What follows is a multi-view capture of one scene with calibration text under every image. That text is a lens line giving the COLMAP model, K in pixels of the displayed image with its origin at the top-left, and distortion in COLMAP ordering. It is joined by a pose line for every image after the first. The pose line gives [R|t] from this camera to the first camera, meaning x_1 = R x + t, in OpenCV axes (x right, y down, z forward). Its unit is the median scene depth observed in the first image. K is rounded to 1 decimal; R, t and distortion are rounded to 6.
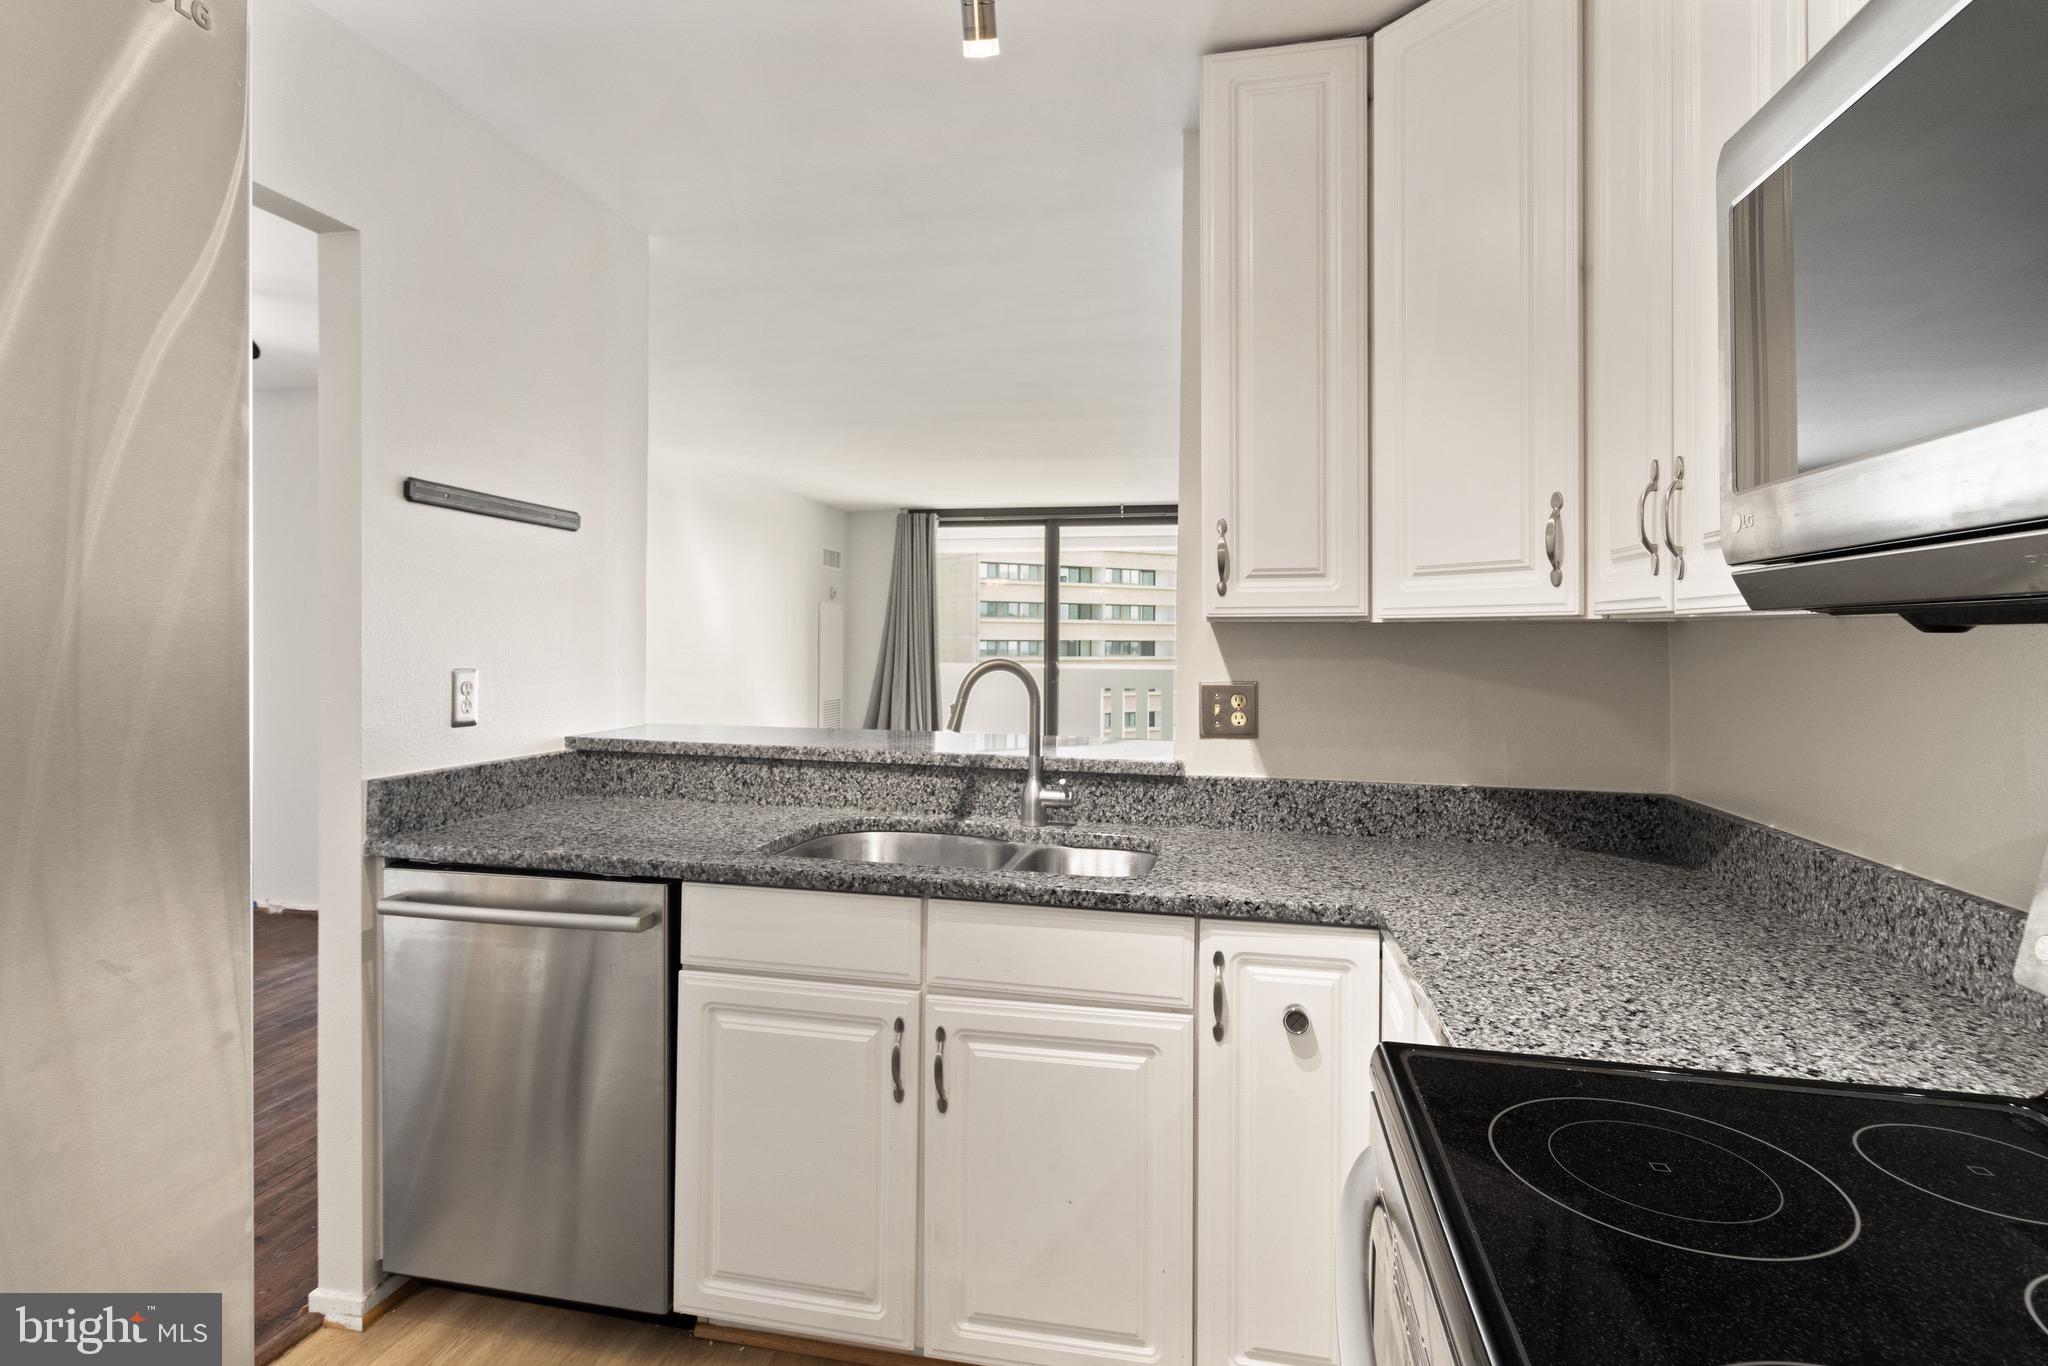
lens RADIAL K [[1037.2, 0, 1036.0], [0, 1037.2, 644.6], [0, 0, 1]] dist [0.002919, -0.000919]
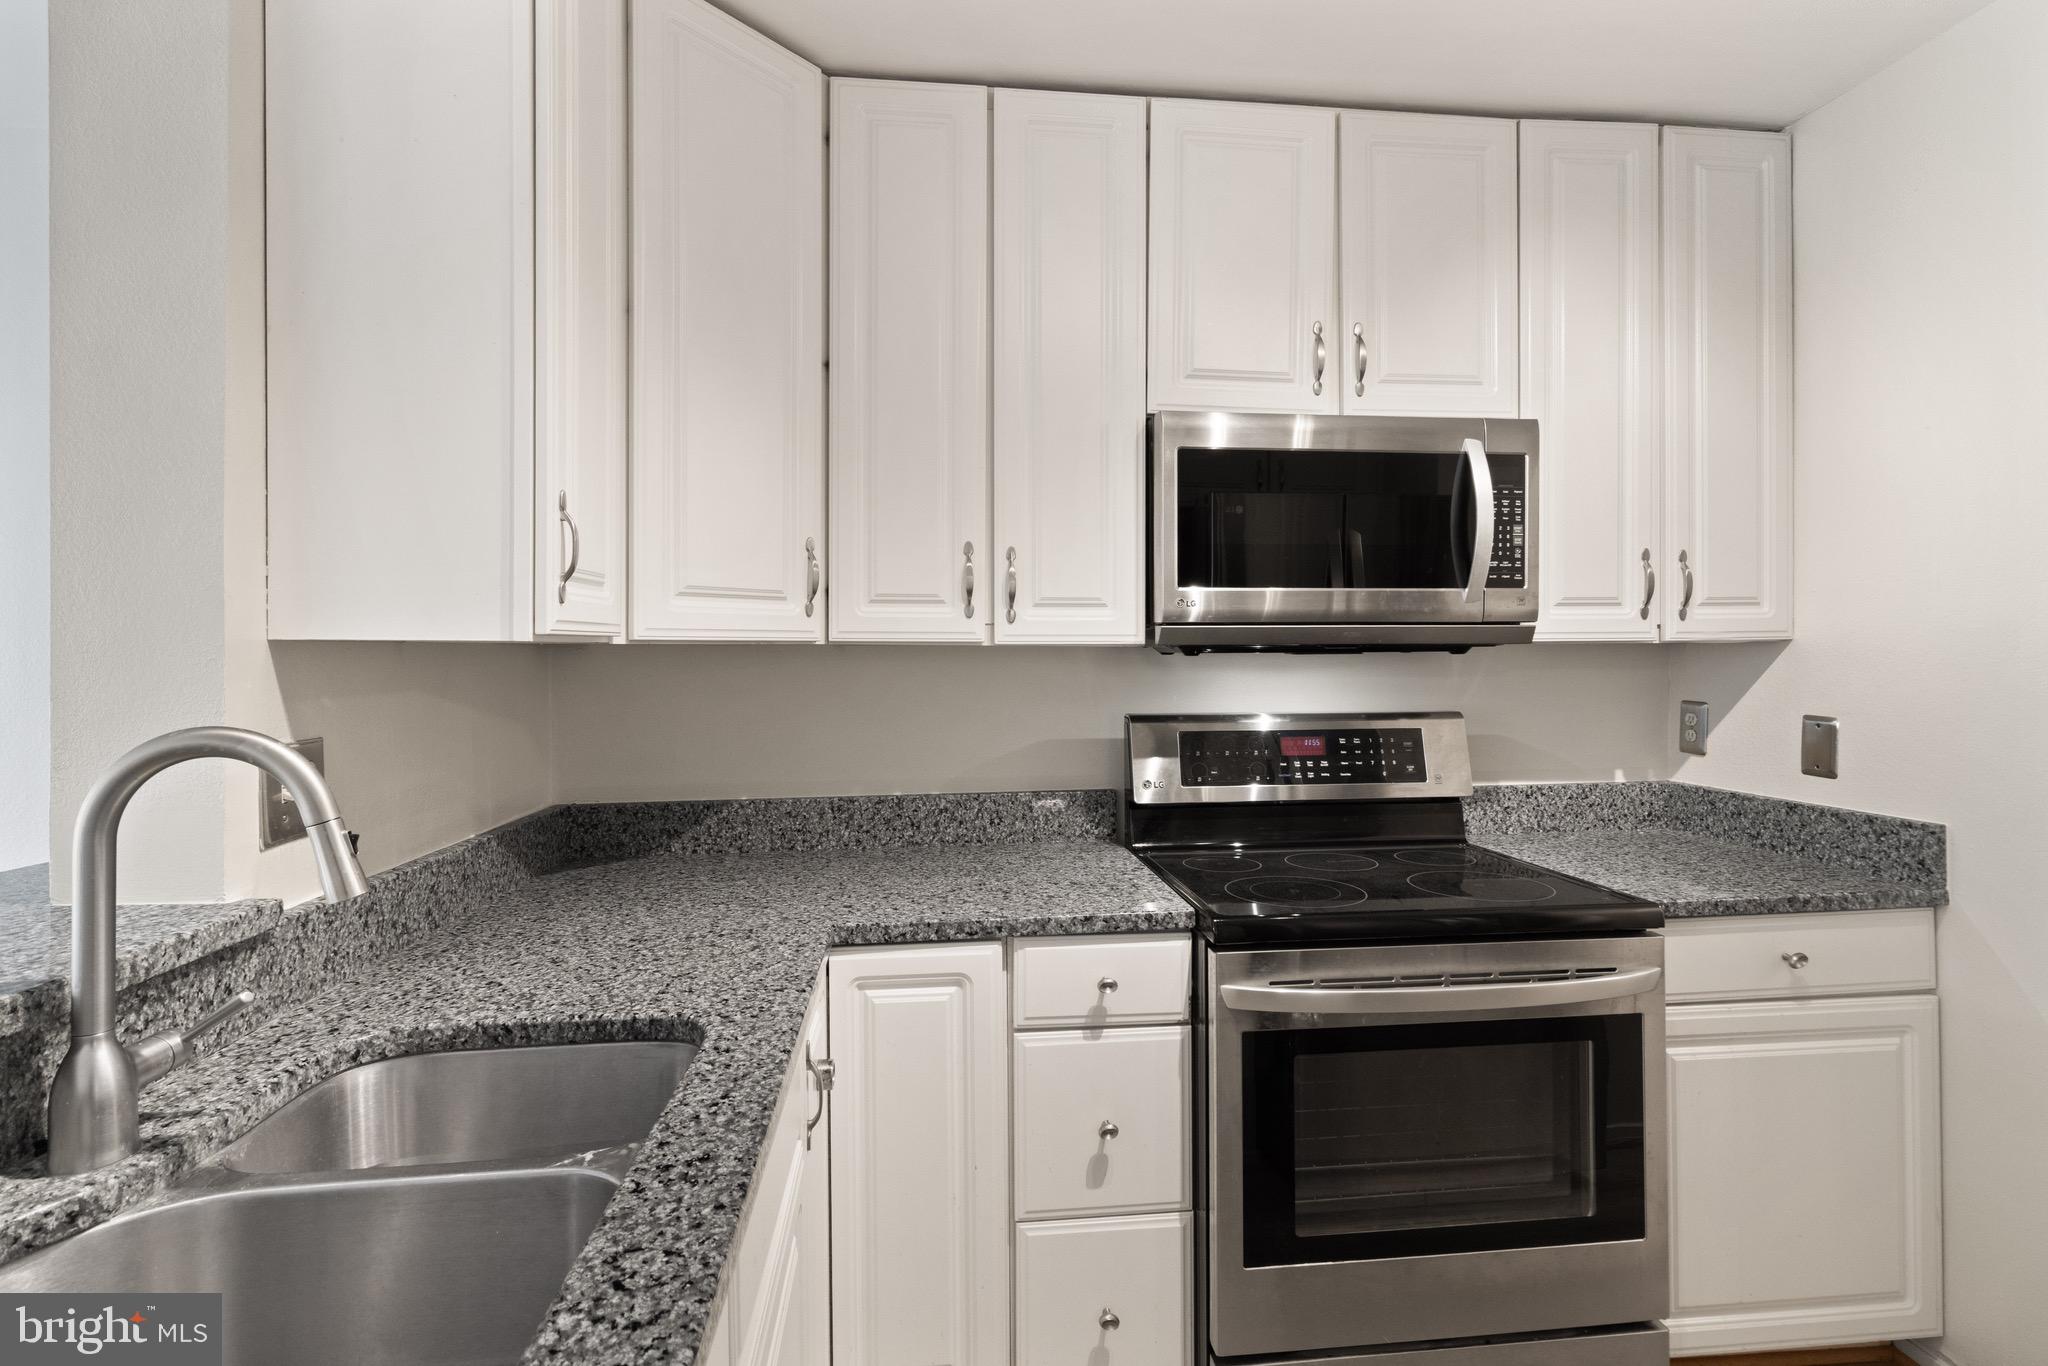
lens RADIAL K [[968.4, 0, 1031.5], [0, 968.4, 653.3], [0, 0, 1]] dist [0.004257, -0.002051]
pose [[-0.292743, -0.005261, 0.956177, -0.560381], [0.007331, 0.999943, 0.007747, -0.017826], [-0.956163, 0.009278, -0.292688, 0.958231]]
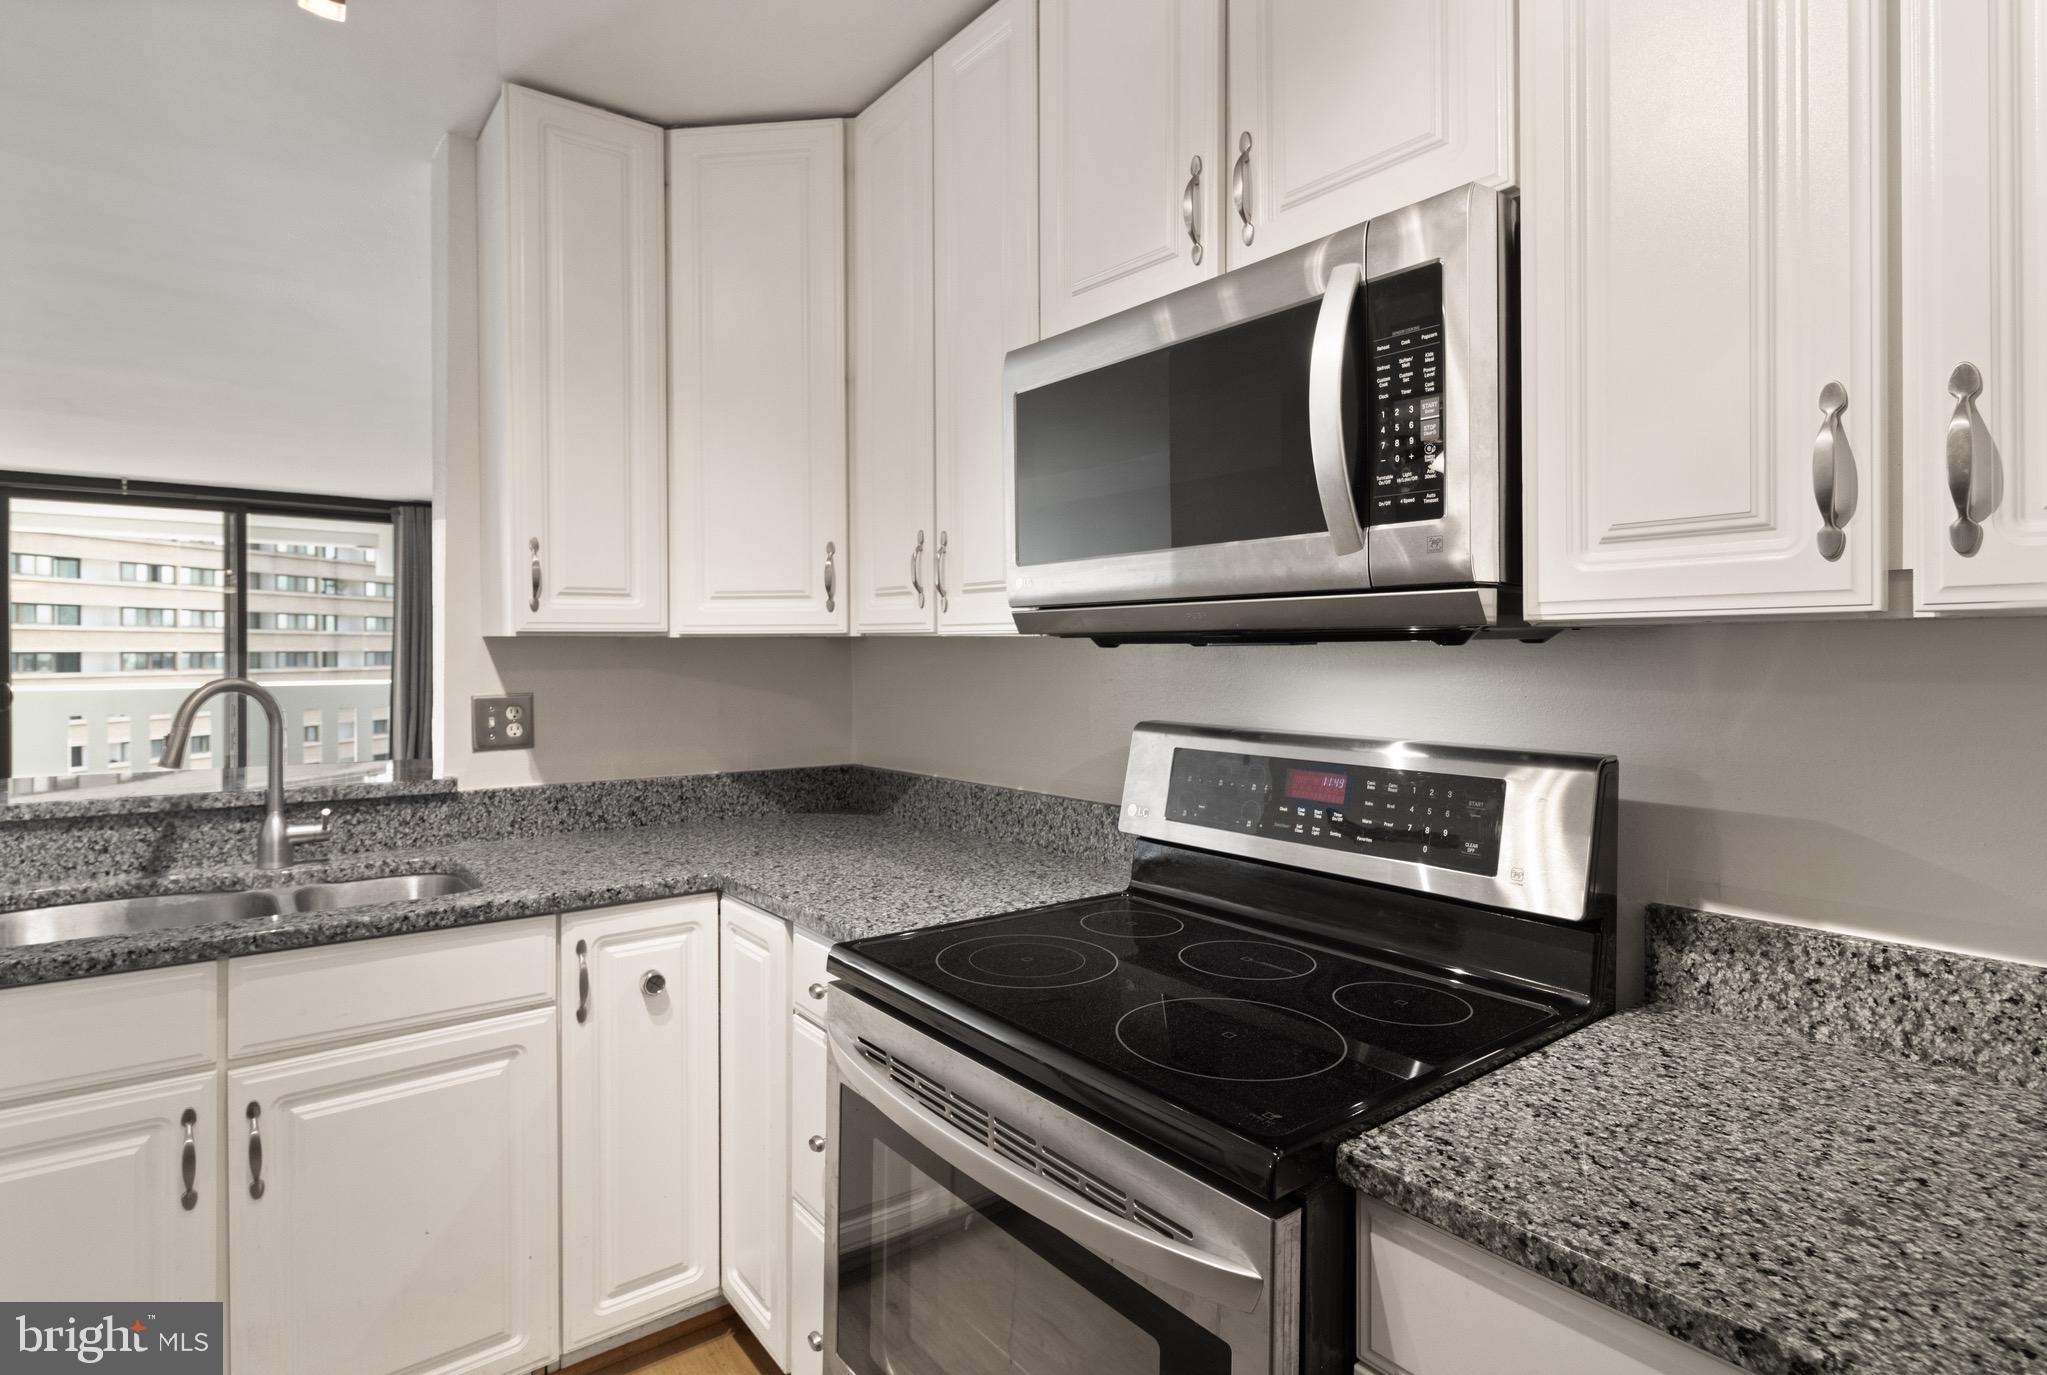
lens RADIAL K [[1036.7, 0, 1015.0], [0, 1036.7, 658.0], [0, 0, 1]] dist [0.002919, -0.000919]
pose [[0.654629, -0.012676, 0.755844, -0.314886], [0.008774, 0.999919, 0.009171, -0.005289], [-0.755899, 0.000628, 0.654688, -0.050557]]
